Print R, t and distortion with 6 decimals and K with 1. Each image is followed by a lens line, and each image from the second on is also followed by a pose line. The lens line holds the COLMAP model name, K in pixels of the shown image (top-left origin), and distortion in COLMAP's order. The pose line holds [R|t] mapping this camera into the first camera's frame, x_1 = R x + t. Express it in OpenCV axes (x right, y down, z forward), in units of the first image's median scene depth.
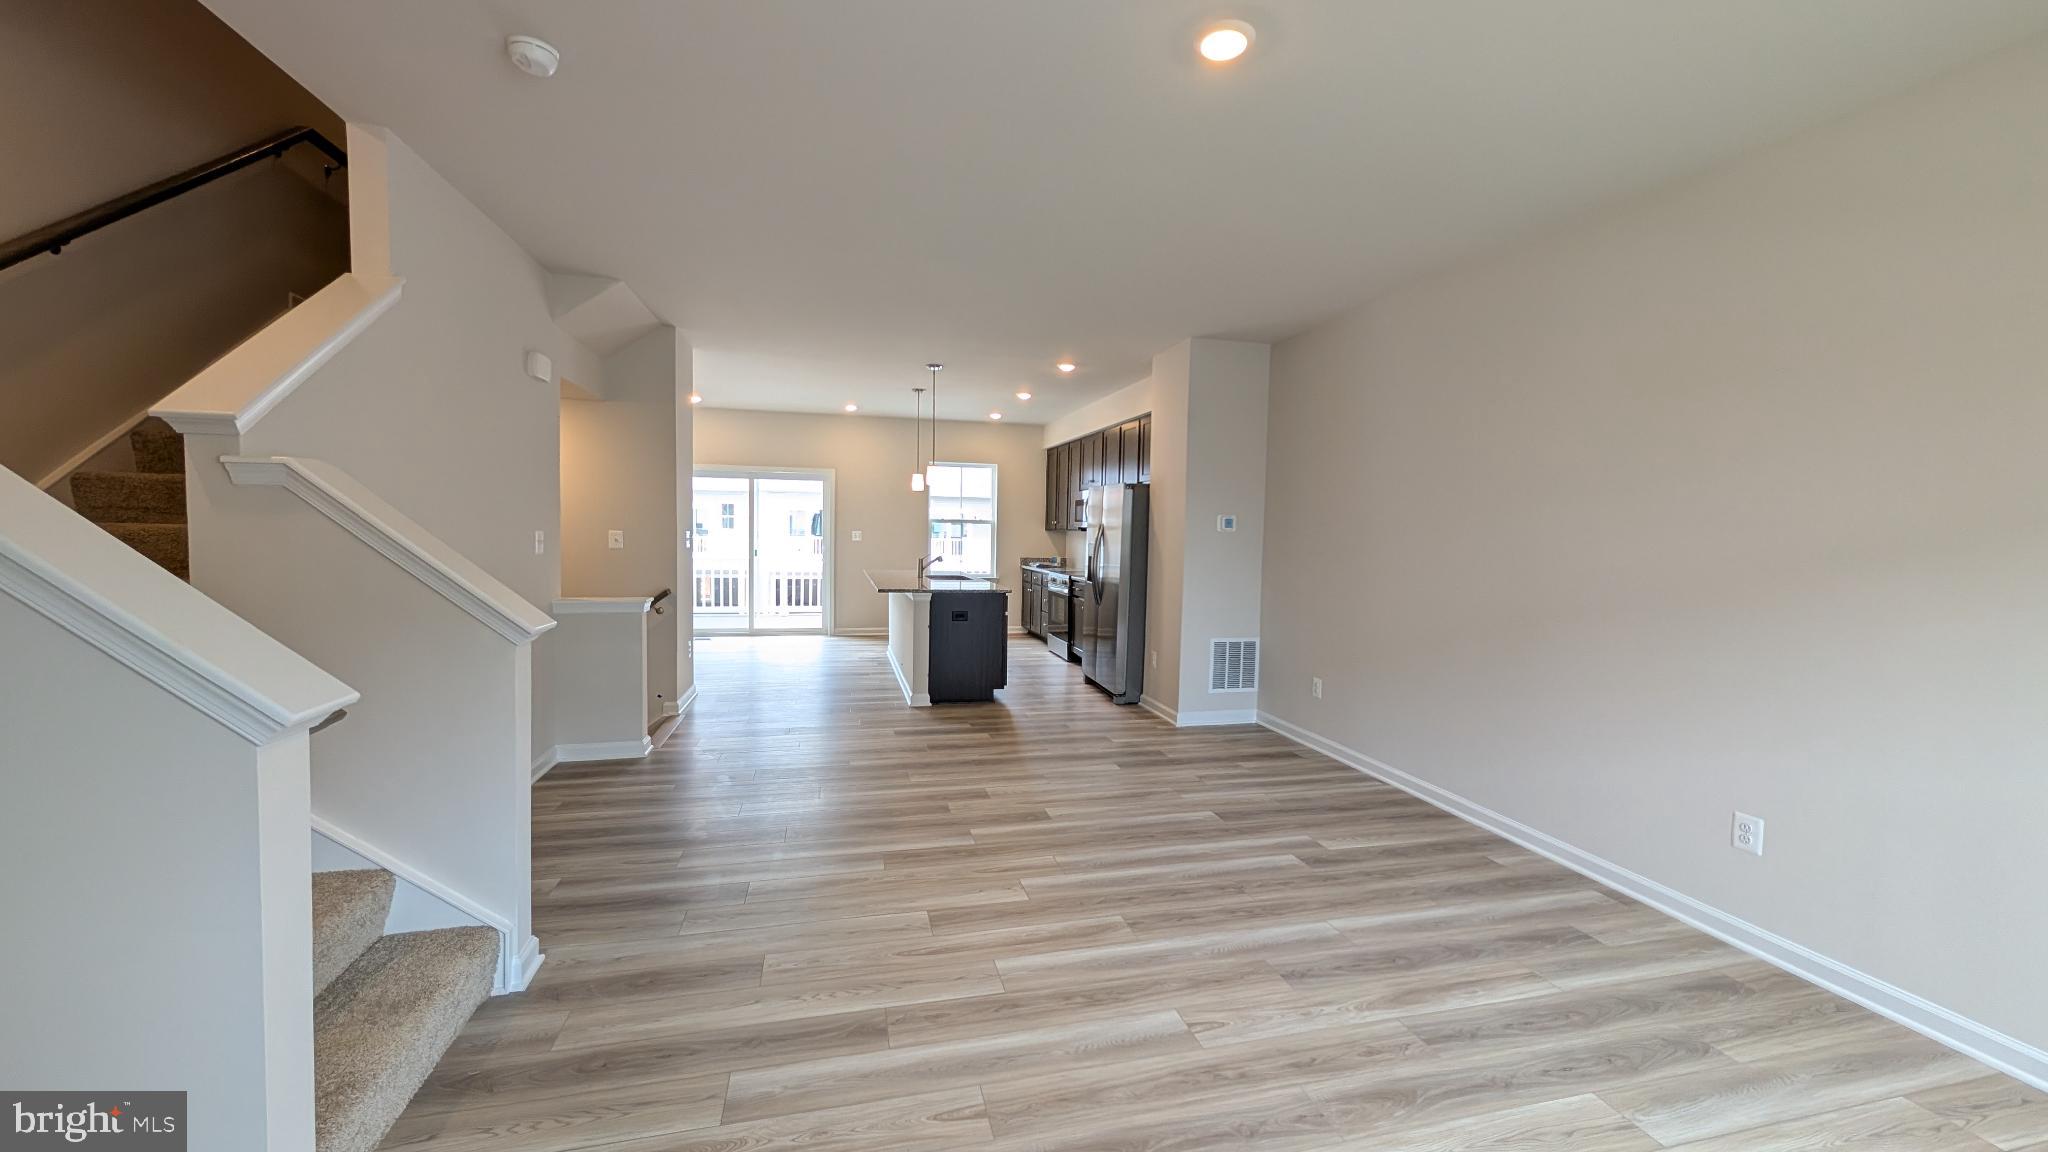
lens RADIAL K [[772.5, 0, 1028.5], [0, 772.5, 570.2], [0, 0, 1]] dist [0.000656, 0.000541]
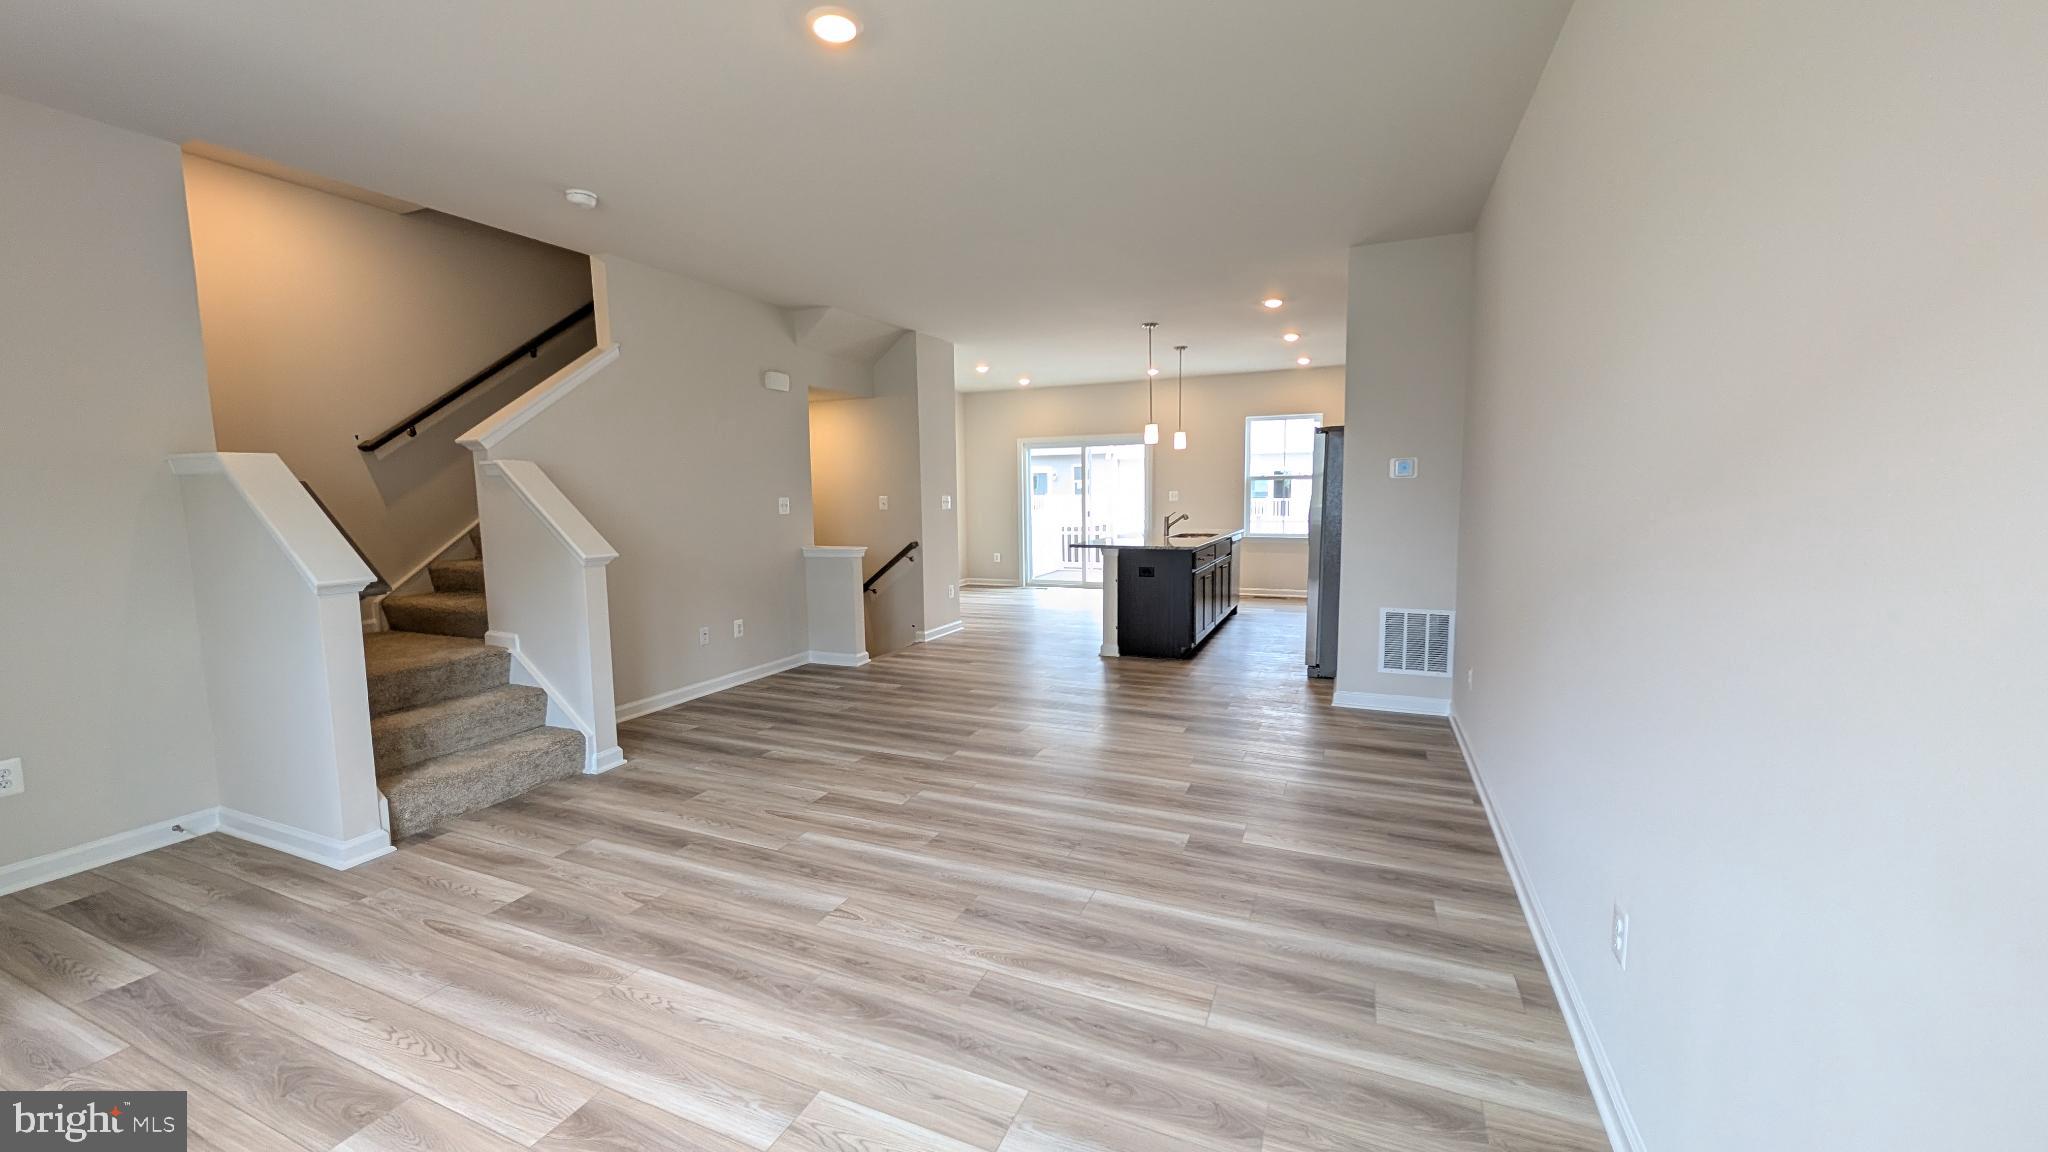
lens RADIAL K [[772.5, 0, 1028.5], [0, 772.5, 570.2], [0, 0, 1]] dist [0.000656, 0.000541]
pose [[0.793915, 0.032343, -0.607168, 0.800417], [-0.003480, 0.998810, 0.048655, 0.016177], [0.608019, -0.036515, 0.793082, 0.195910]]
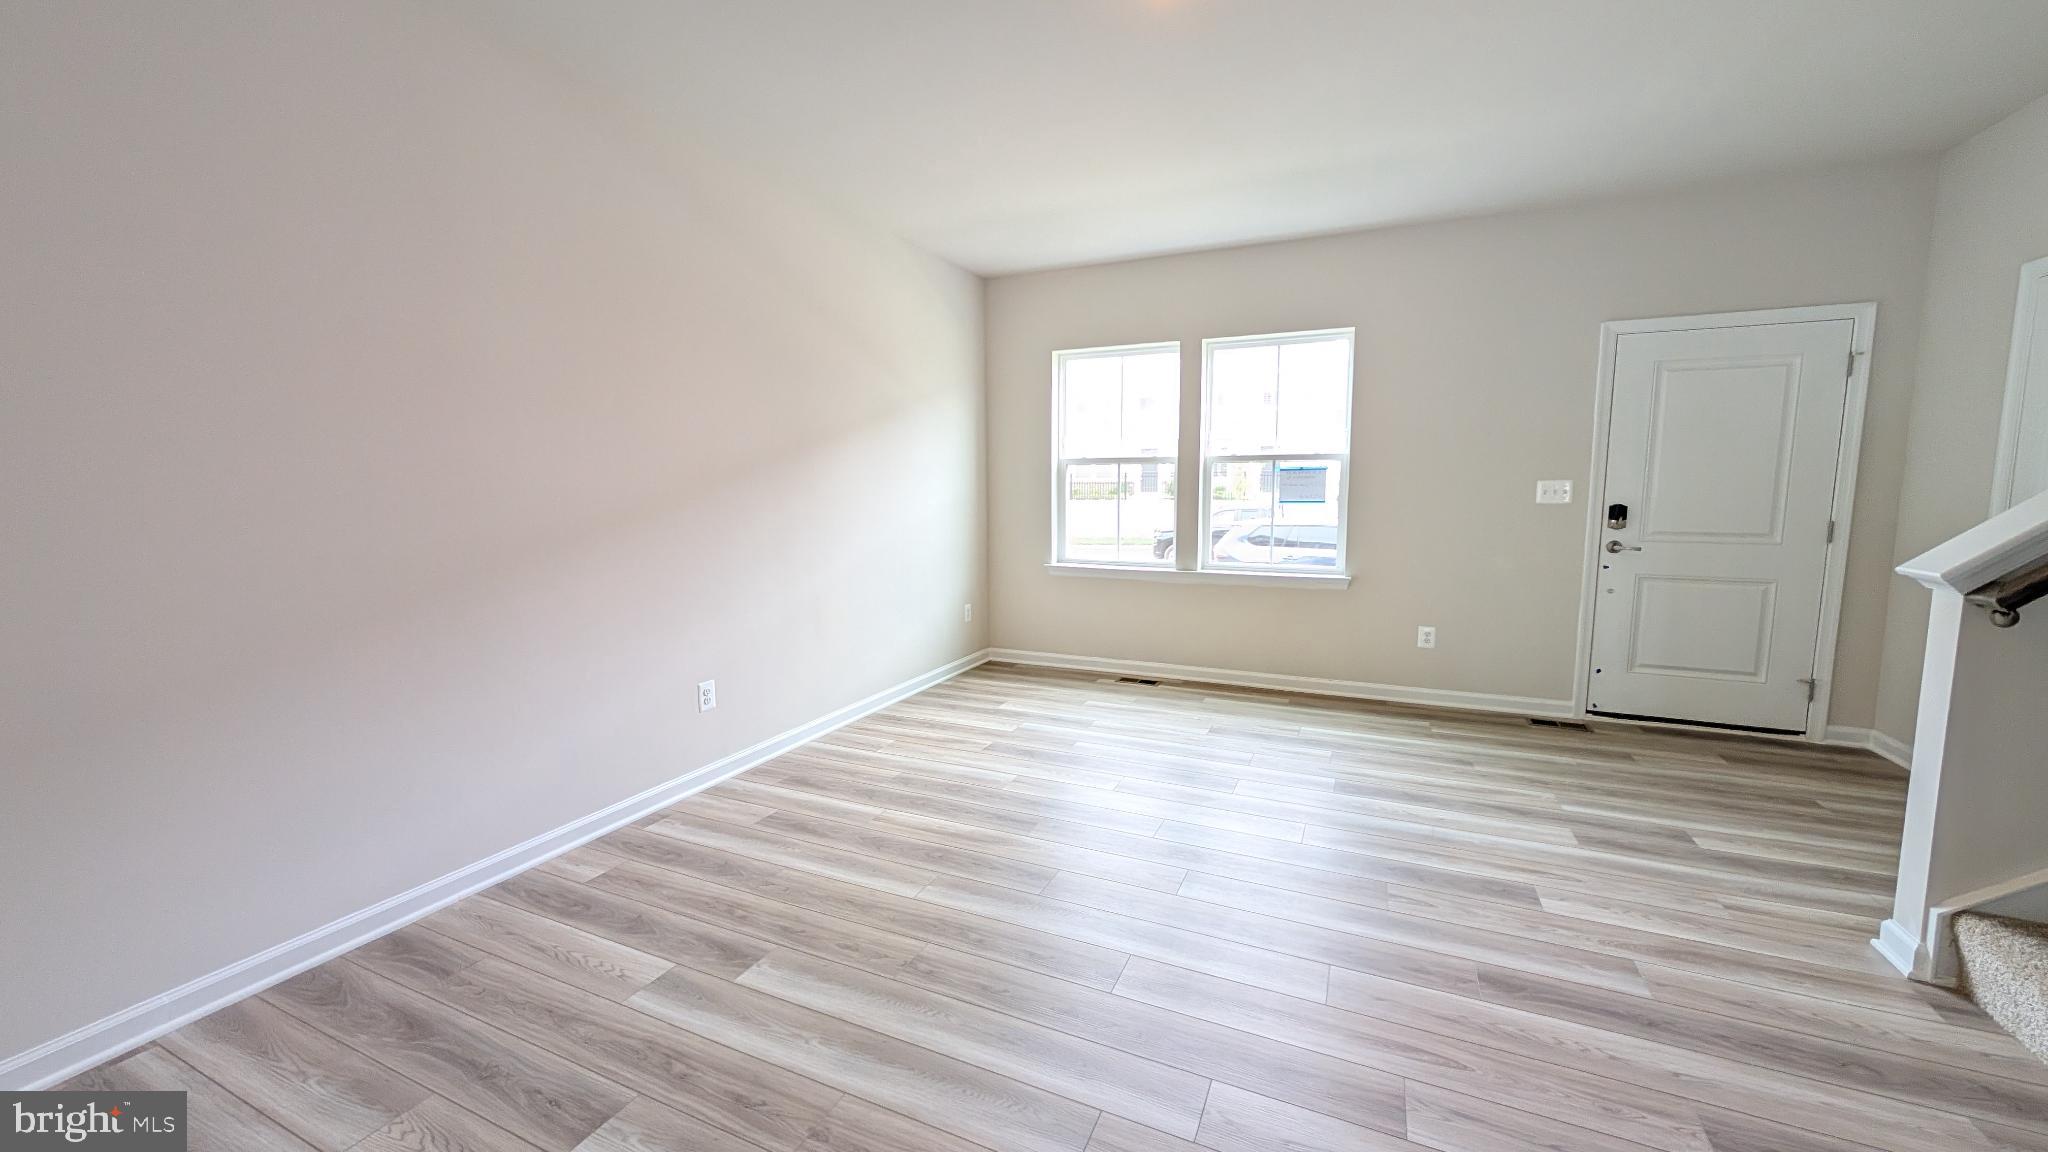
lens RADIAL K [[772.5, 0, 1028.5], [0, 772.5, 570.2], [0, 0, 1]] dist [0.000656, 0.000541]
pose [[-0.779883, -0.090315, 0.619375, -0.207526], [0.020932, 0.985219, 0.170018, -0.054864], [-0.625575, 0.145559, -0.766465, 1.398094]]
